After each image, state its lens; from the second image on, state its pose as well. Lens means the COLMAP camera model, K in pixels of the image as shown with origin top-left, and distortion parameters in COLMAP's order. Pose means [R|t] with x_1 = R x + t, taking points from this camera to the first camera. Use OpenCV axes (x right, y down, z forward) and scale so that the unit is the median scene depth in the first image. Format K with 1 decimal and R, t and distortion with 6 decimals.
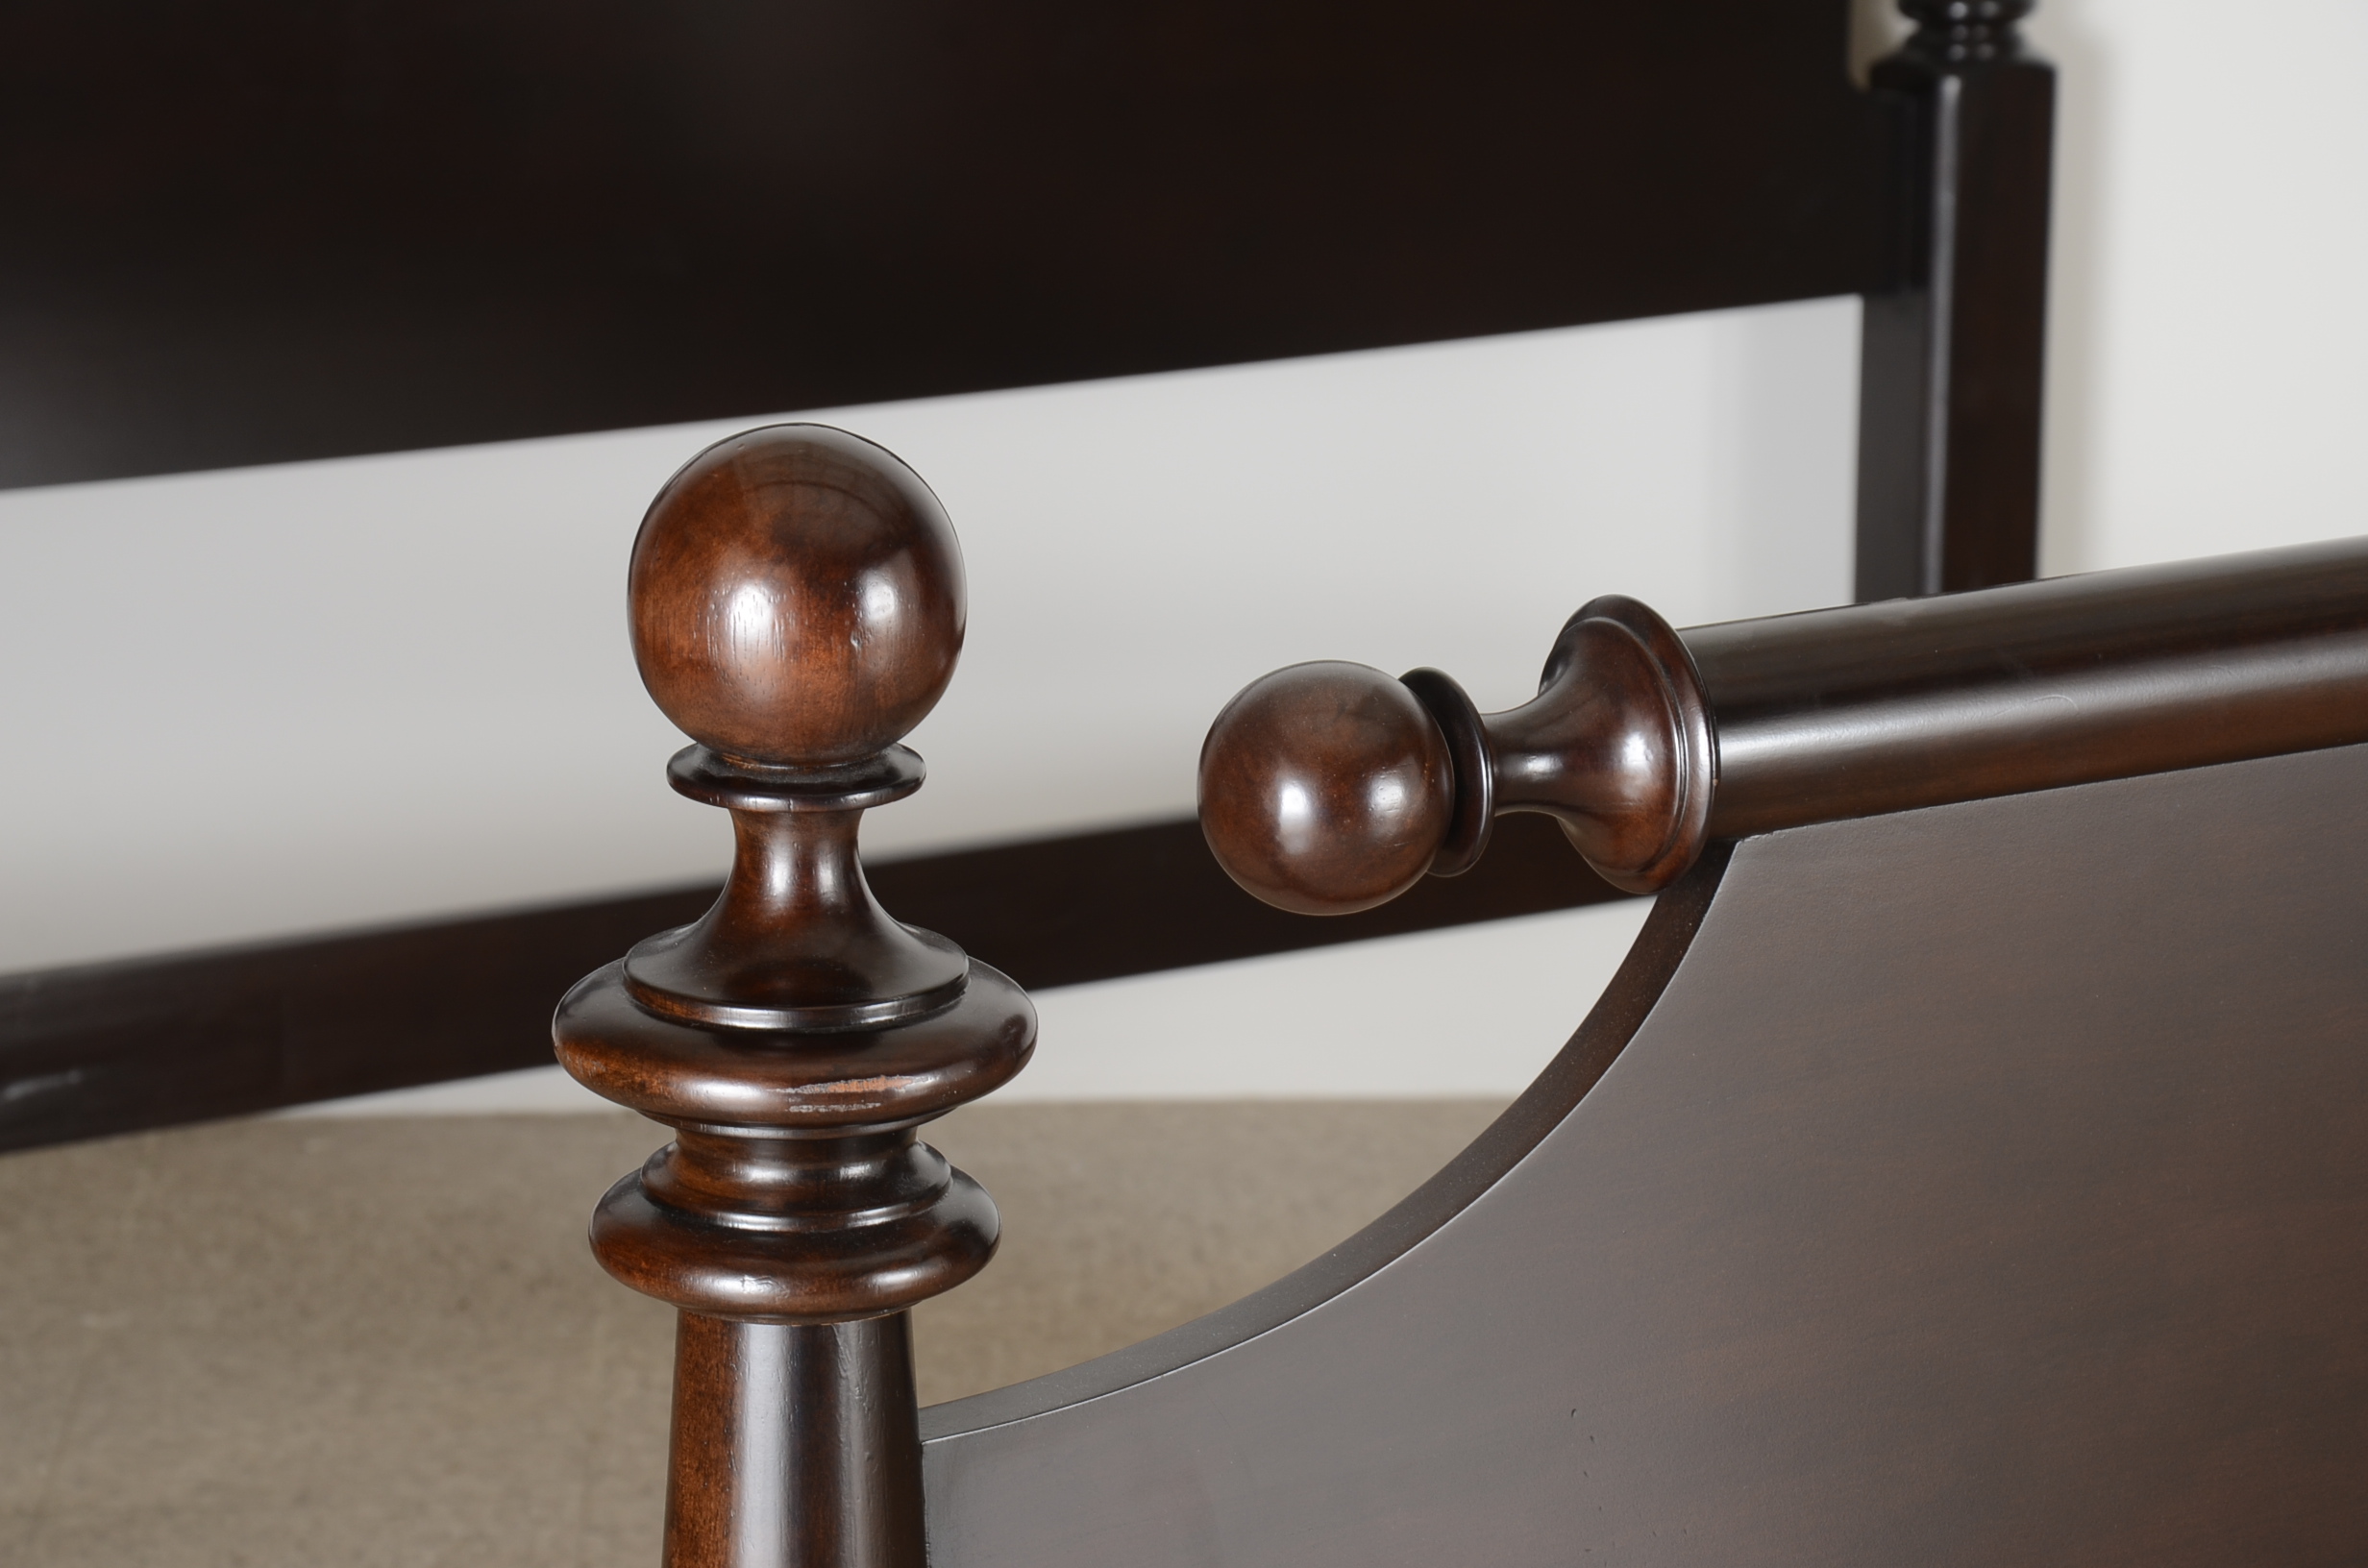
lens RADIAL K [[8178.7, 0, 1184.0], [0, 8178.7, 784.0], [0, 0, 1]] dist [-0.029641, 26.521237]
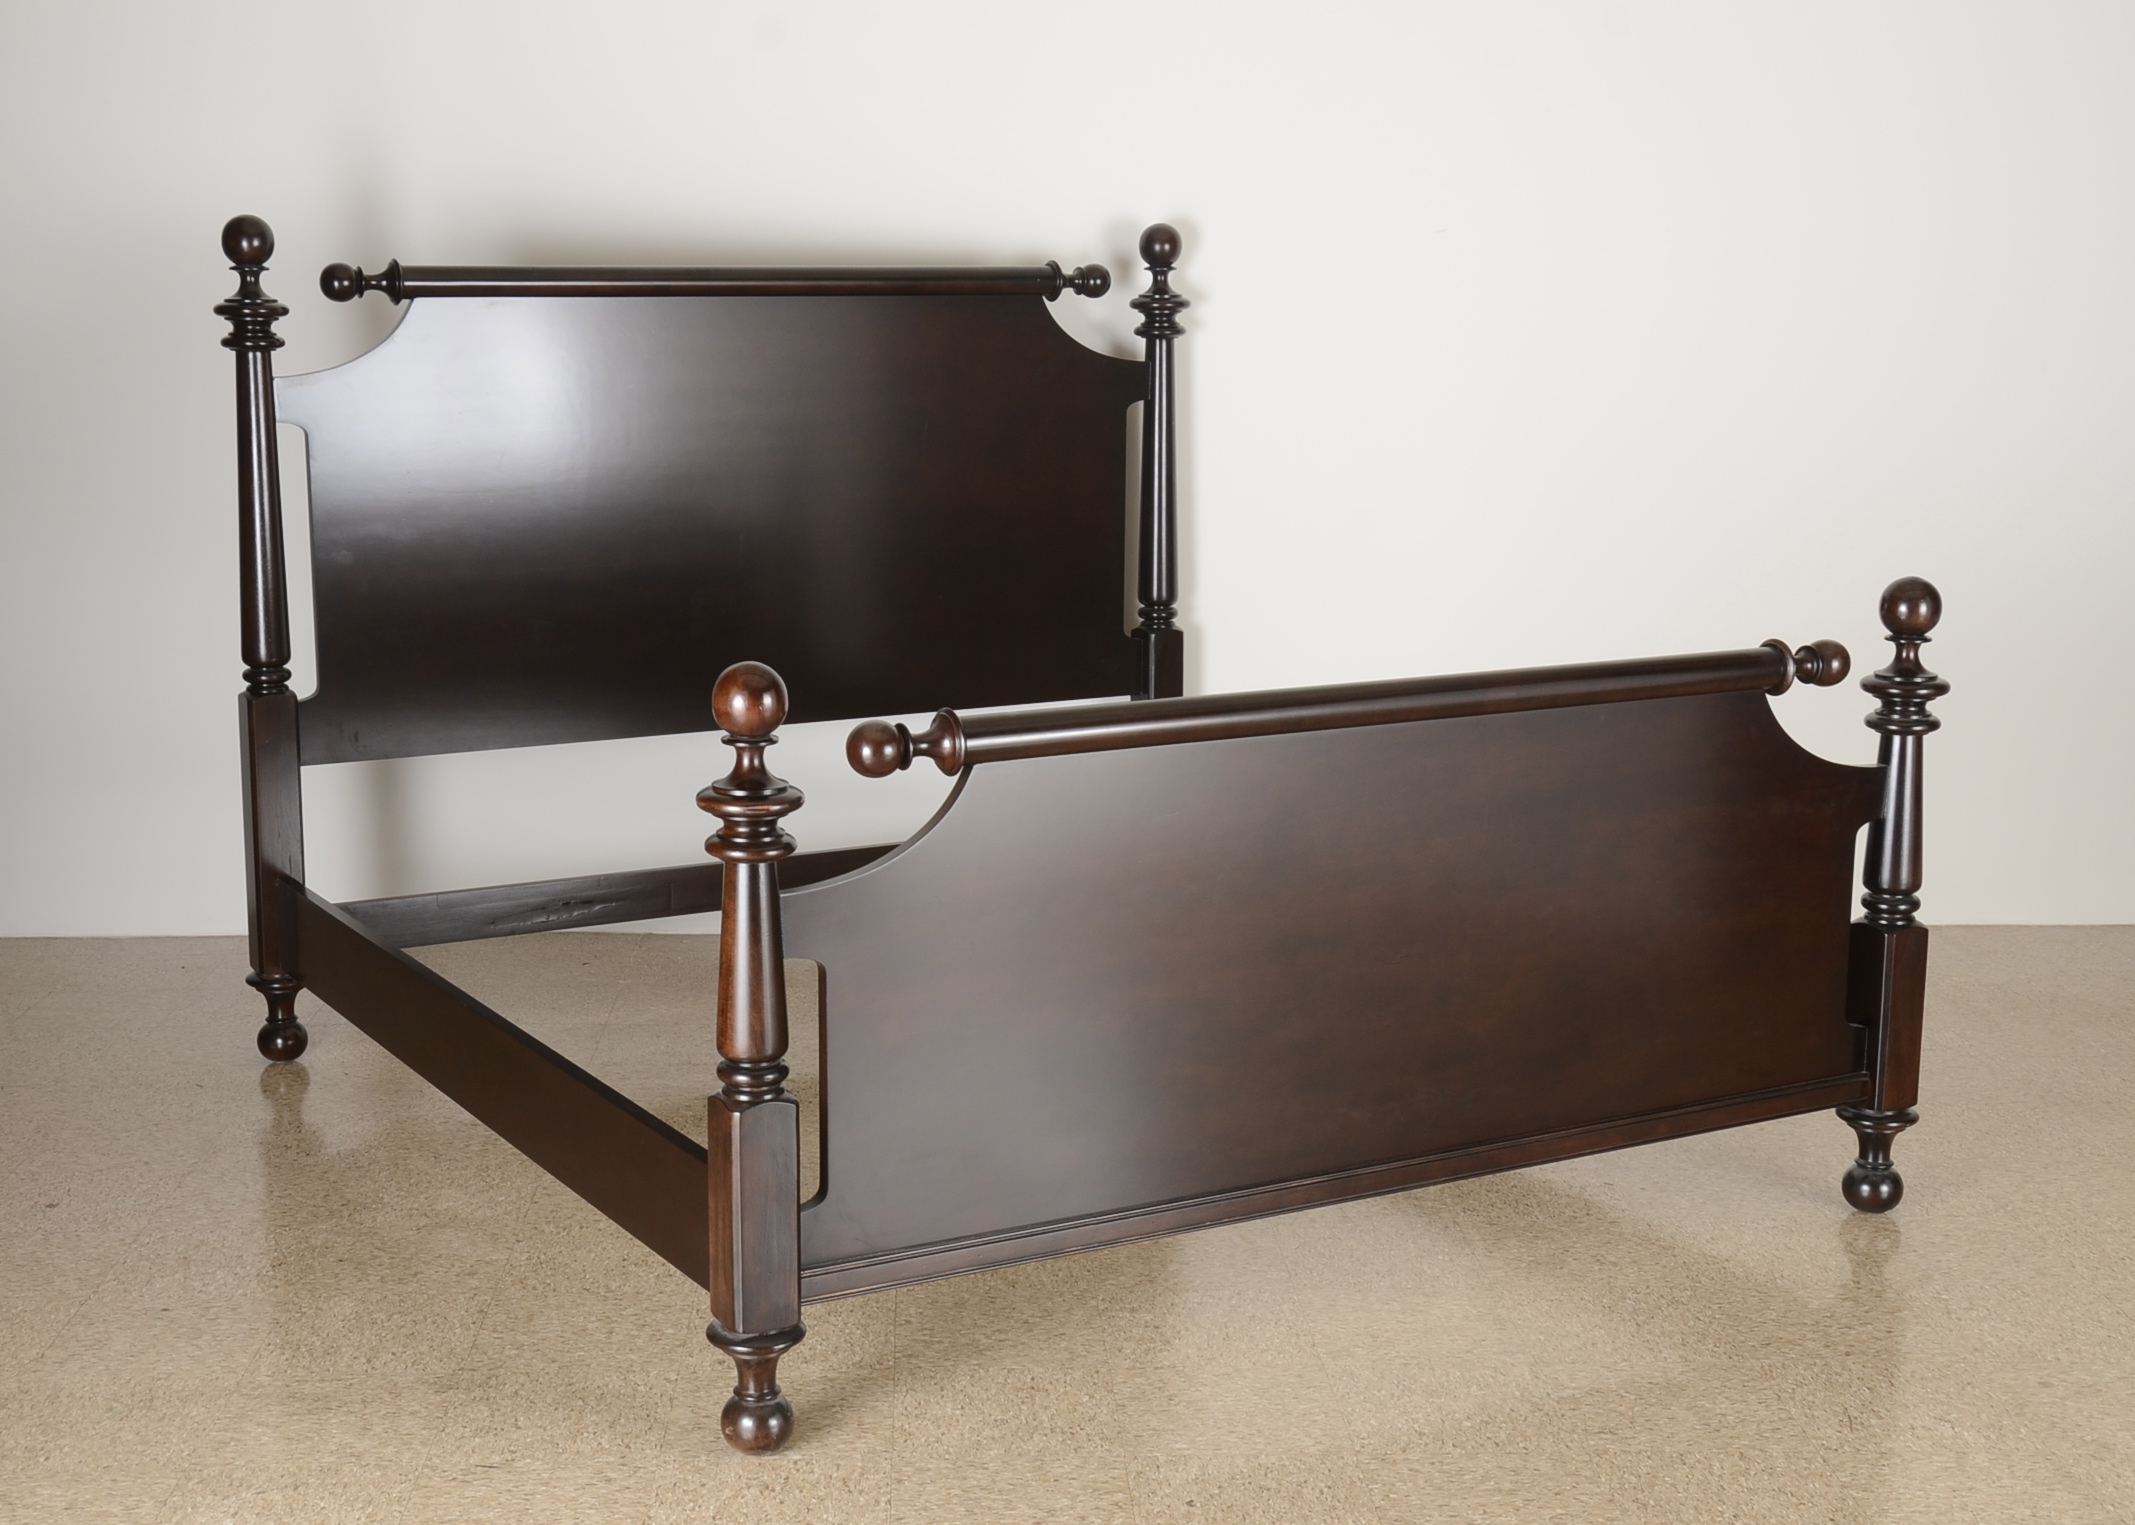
lens RADIAL K [[3045.0, 0, 1038.0], [0, 3045.0, 764.1], [0, 0, 1]] dist [0.097517, -0.046391]
pose [[0.999962, 0.000268, -0.008699, 0.124357], [-0.000821, 0.997971, -0.063663, 0.117624], [0.008665, 0.063668, 0.997934, -0.661475]]
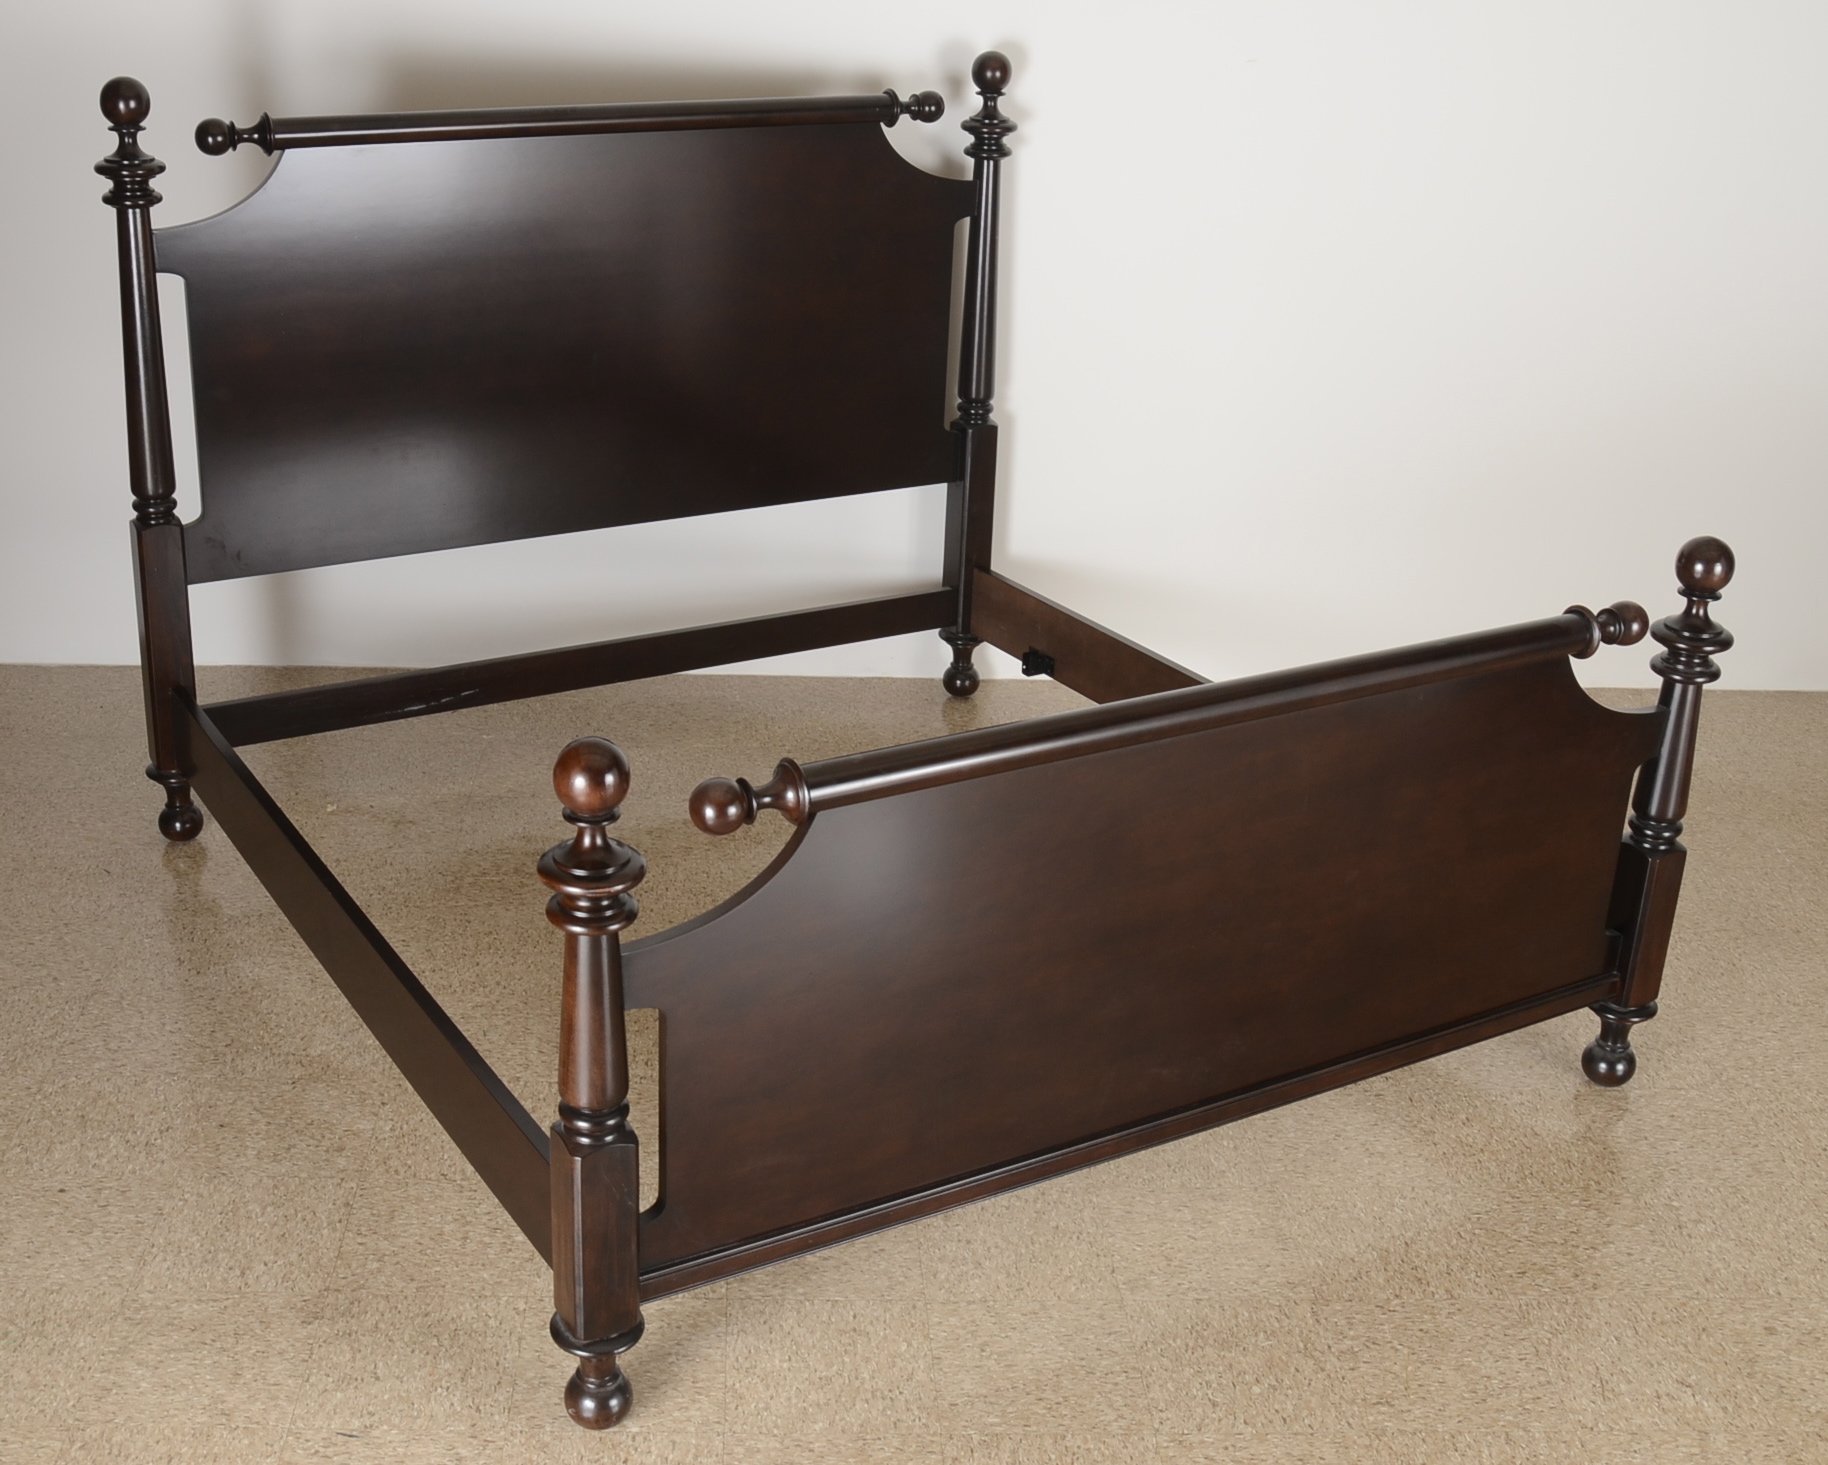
lens RADIAL K [[2363.0, 0, 864.0], [0, 2363.0, 726.5], [0, 0, 1]] dist [-0.075419, 0.085941]
pose [[0.999553, 0.028994, 0.007349, 0.088275], [-0.029745, 0.989383, 0.142253, -0.233338], [-0.003146, -0.142408, 0.989803, -0.251657]]
